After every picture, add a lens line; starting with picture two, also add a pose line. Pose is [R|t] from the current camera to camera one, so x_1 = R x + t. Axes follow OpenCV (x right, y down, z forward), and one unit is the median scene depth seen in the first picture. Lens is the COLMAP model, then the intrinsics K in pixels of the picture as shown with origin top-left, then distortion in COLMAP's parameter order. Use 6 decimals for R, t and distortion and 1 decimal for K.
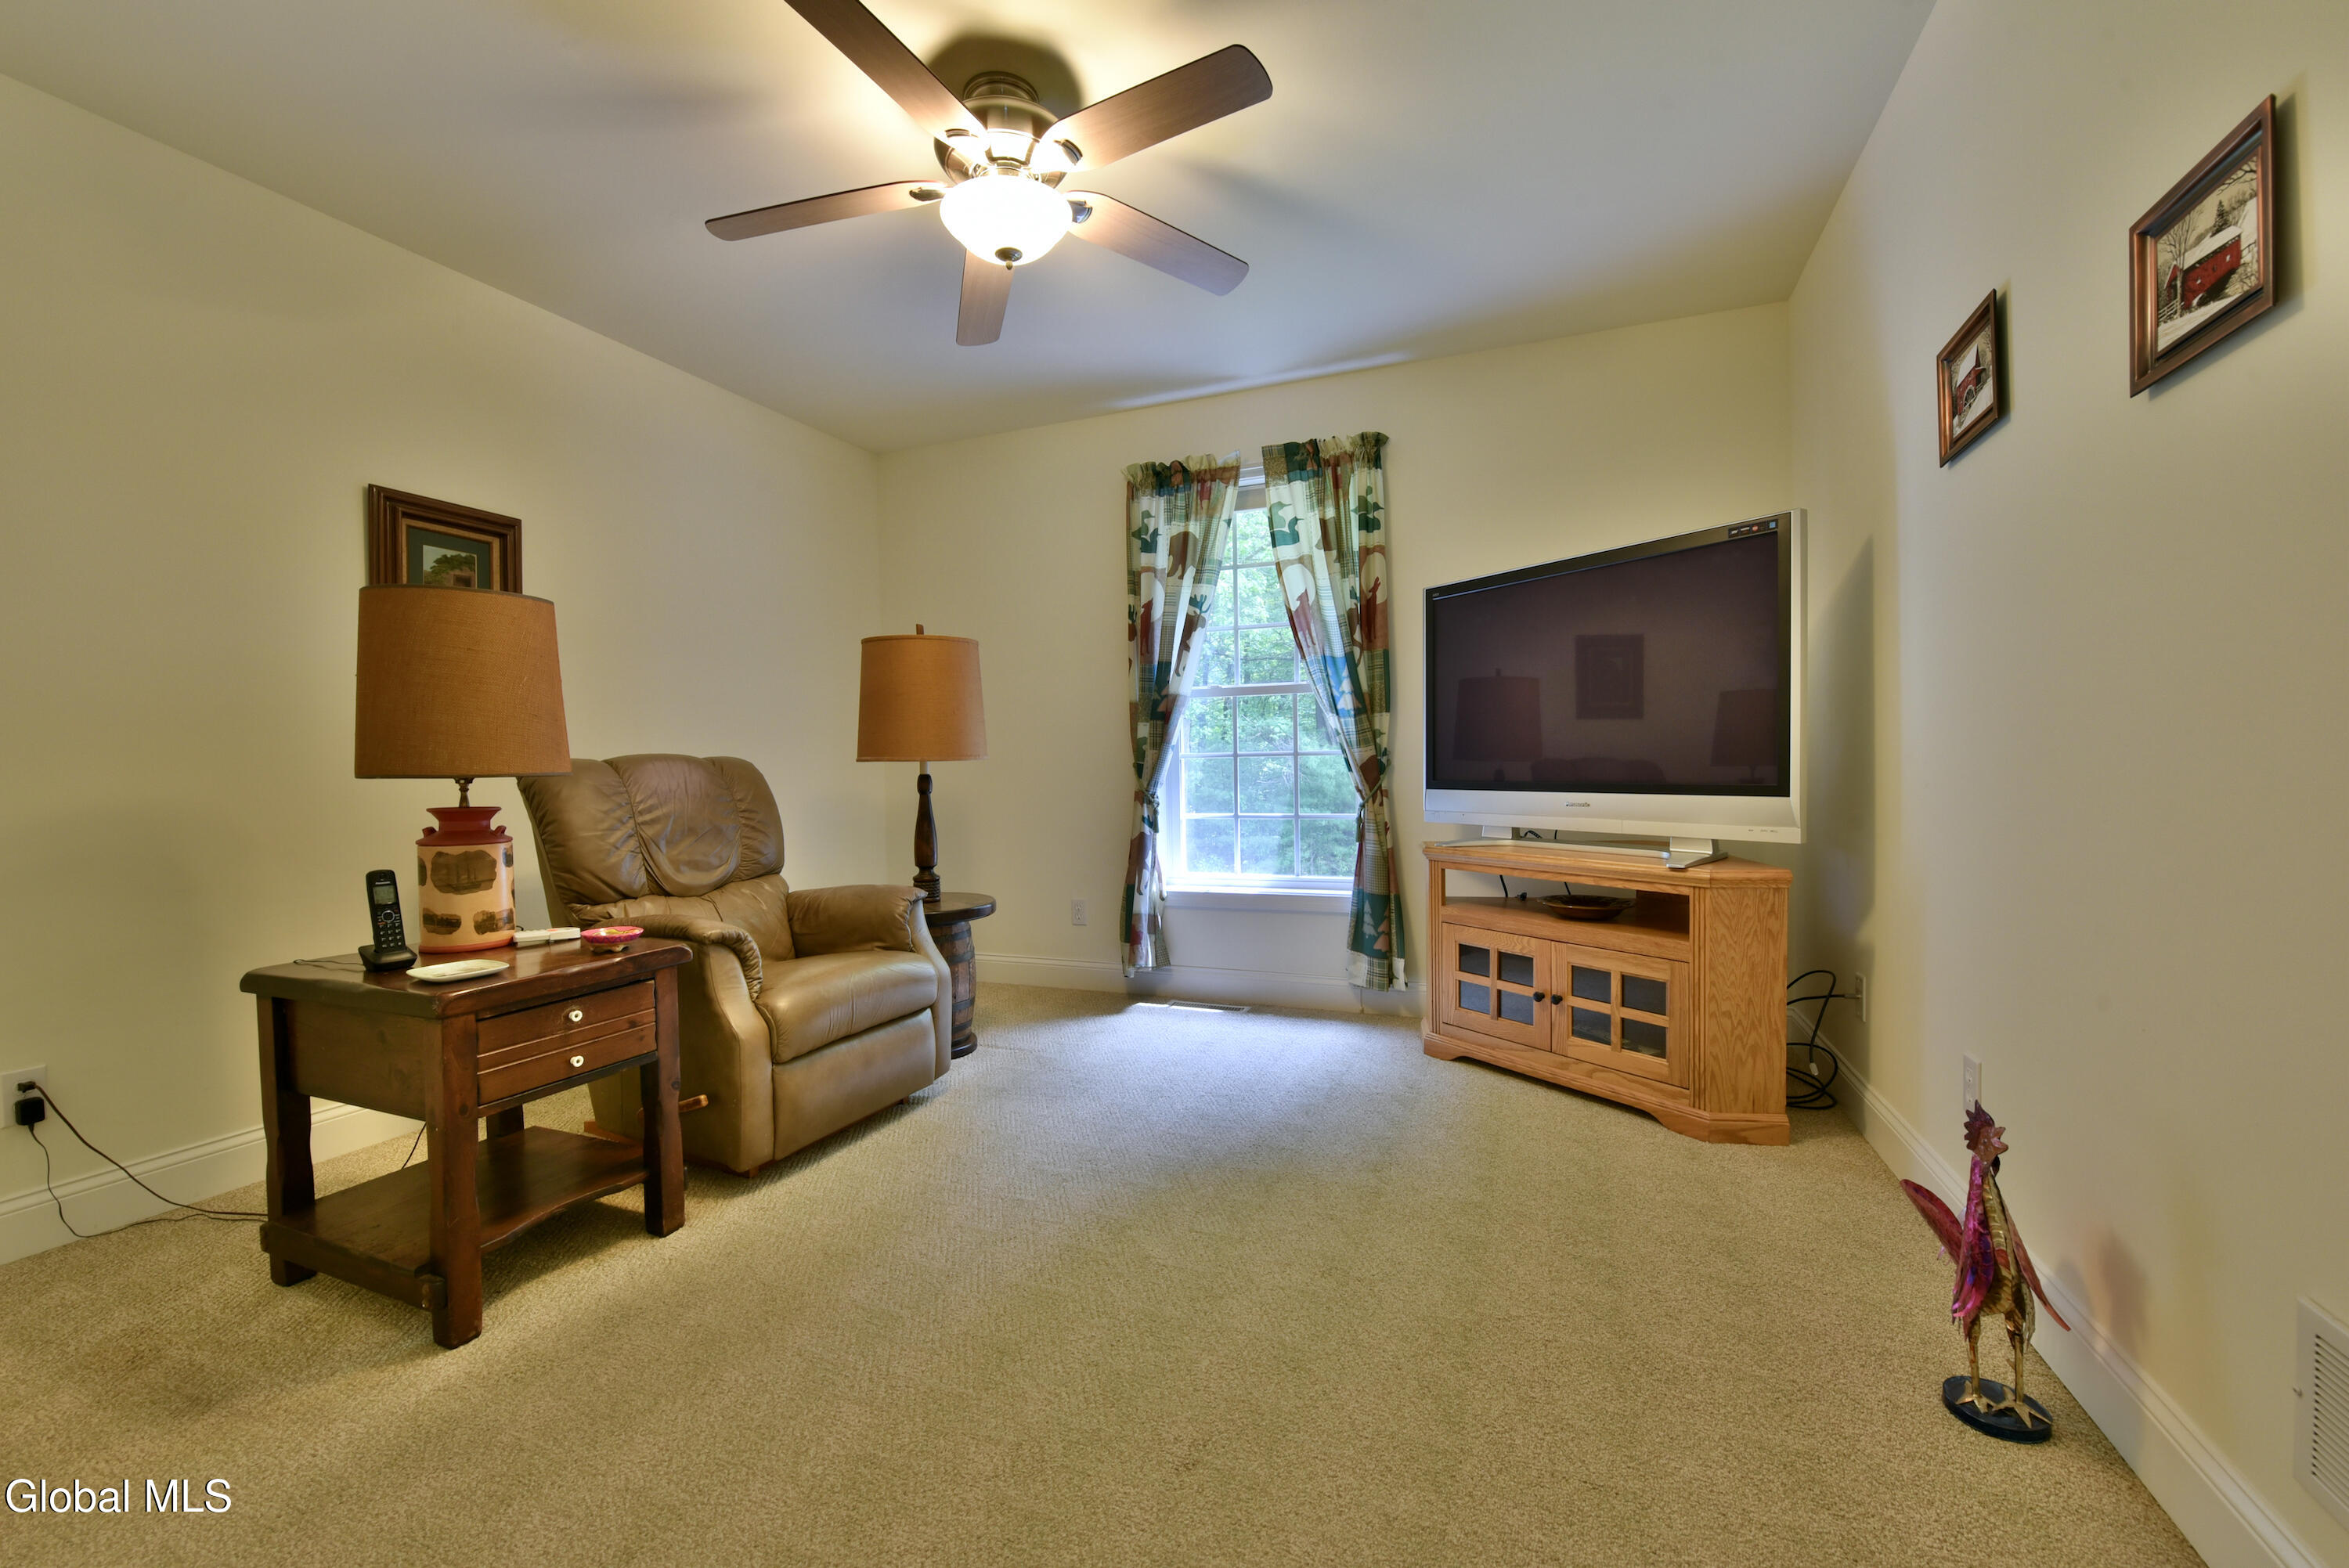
lens RADIAL K [[952.5, 0, 1174.5], [0, 952.5, 784.0], [0, 0, 1]] dist [-0.015339, -0.003060]
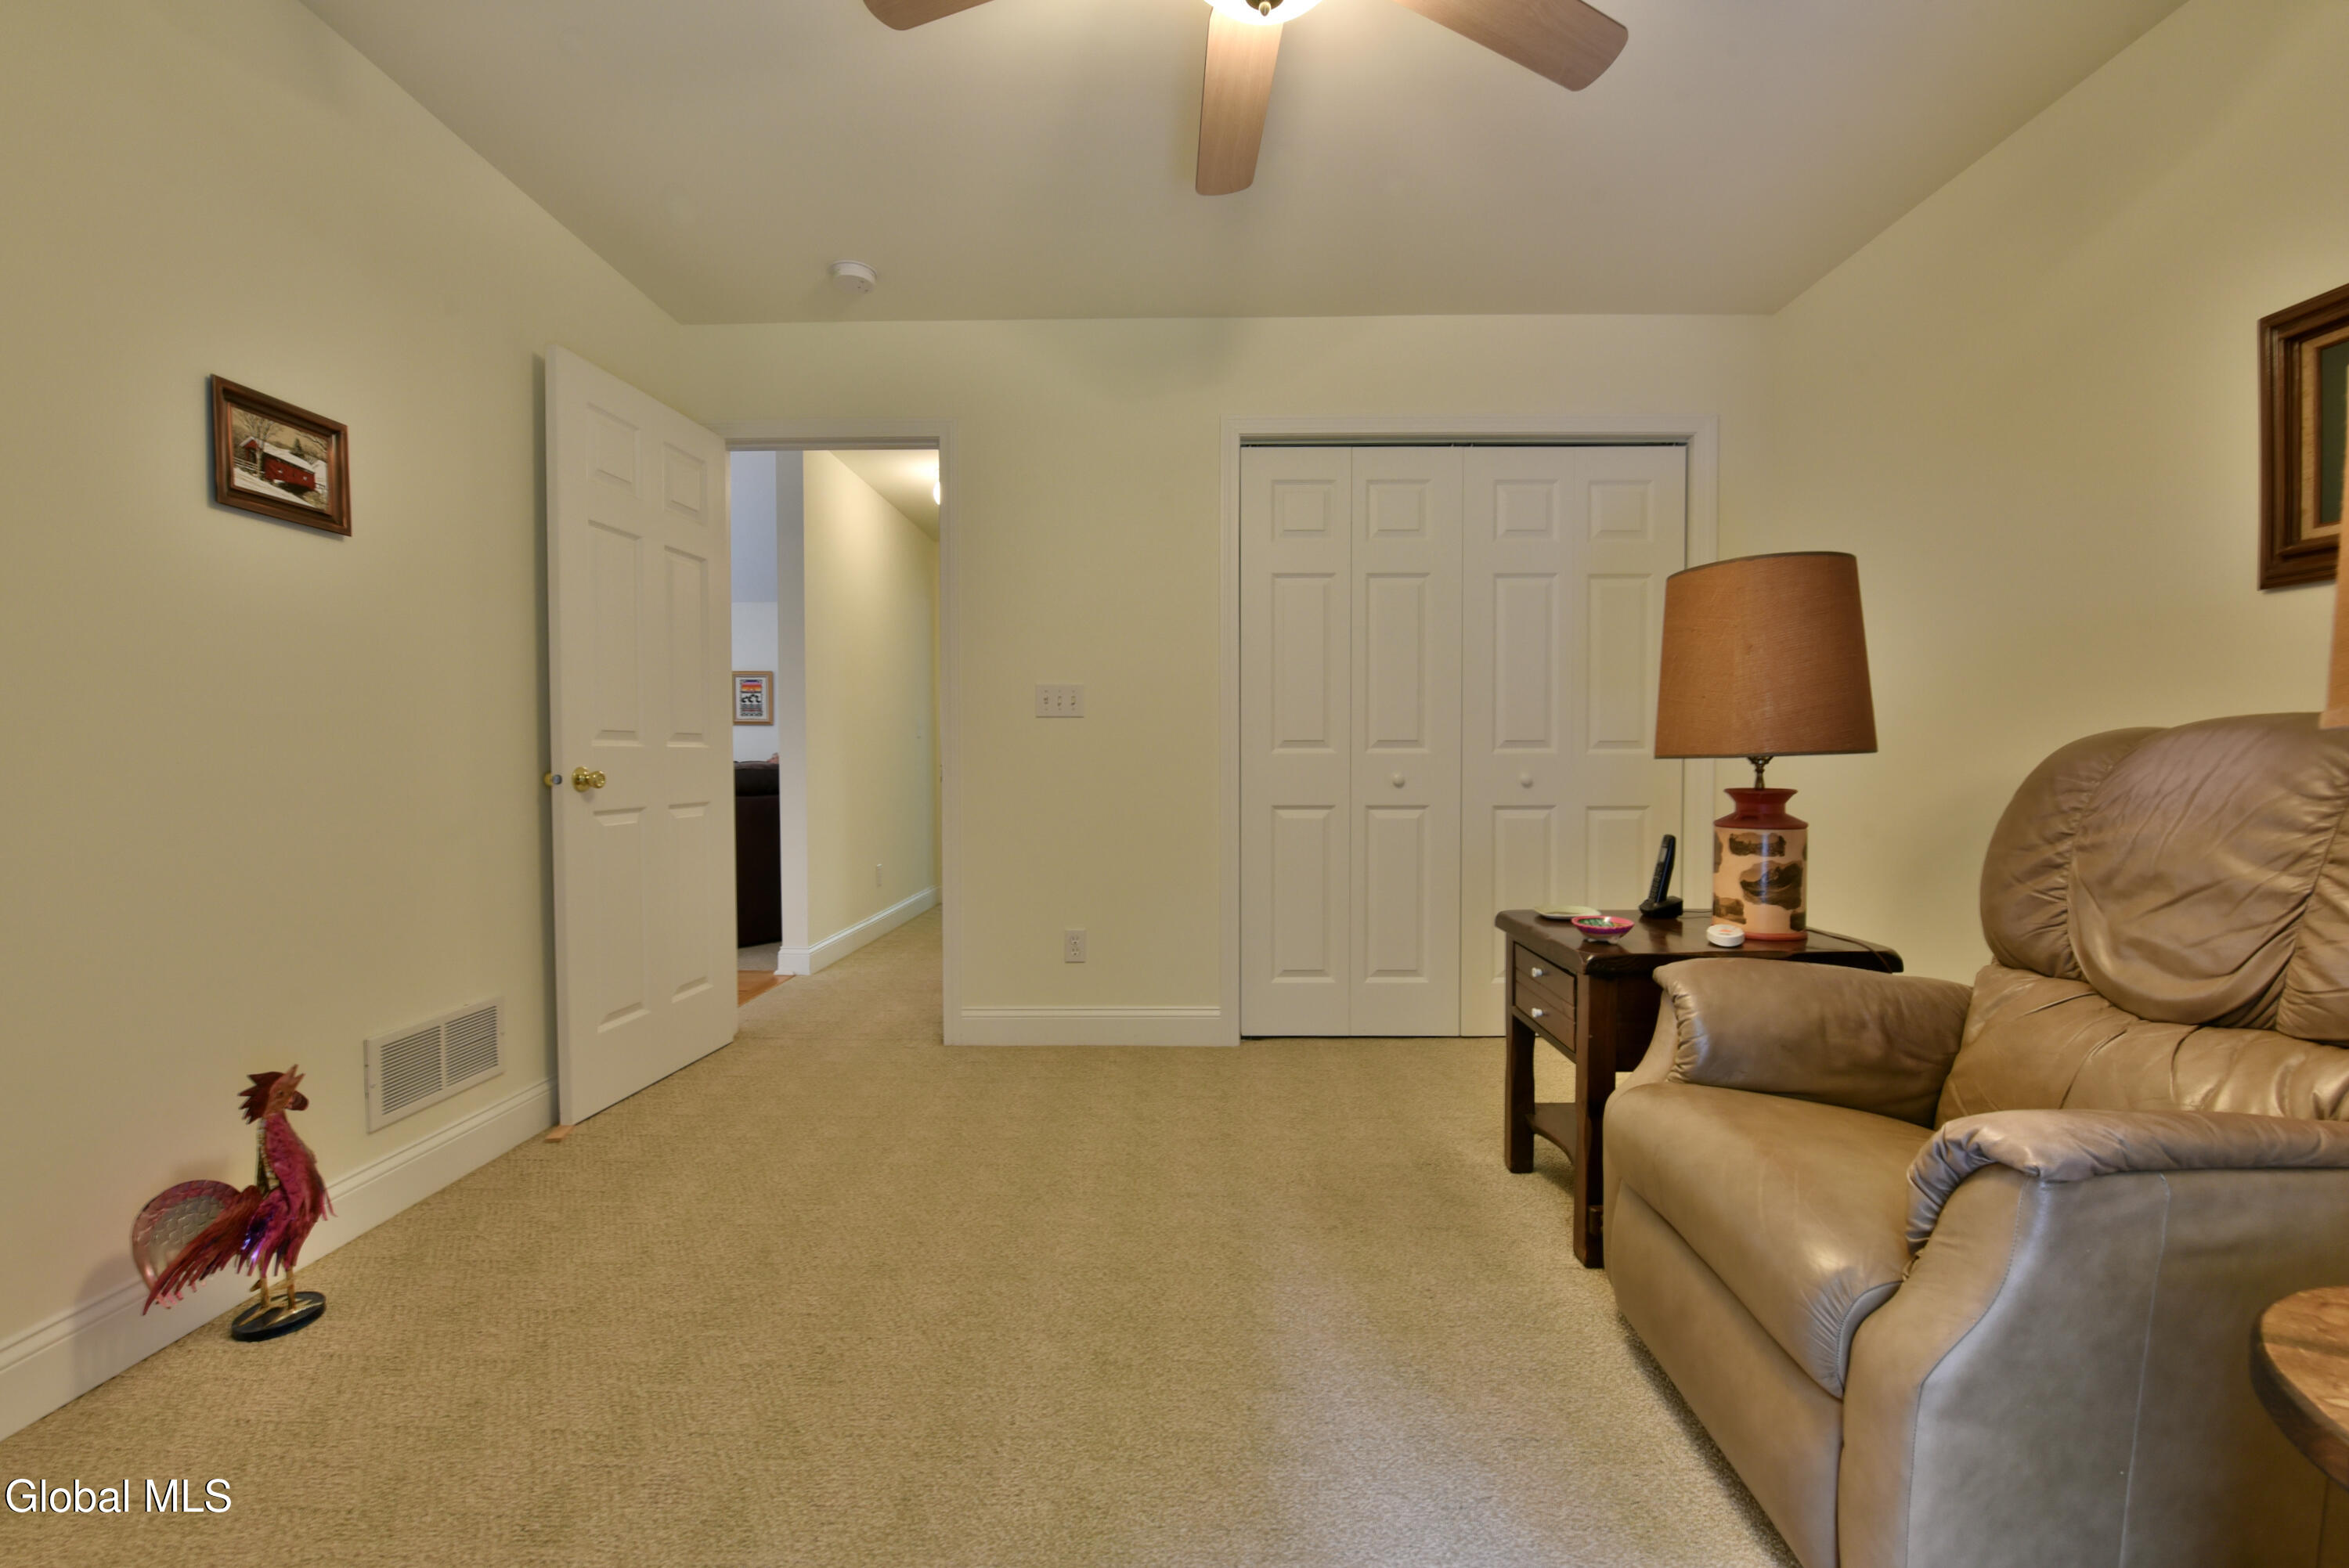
lens RADIAL K [[952.5, 0, 1174.5], [0, 952.5, 784.0], [0, 0, 1]] dist [-0.015339, -0.003060]
pose [[-0.933084, 0.031807, -0.358250, 0.145244], [0.013246, 0.998445, 0.054146, -0.040120], [0.359415, 0.045778, -0.932054, 1.686717]]
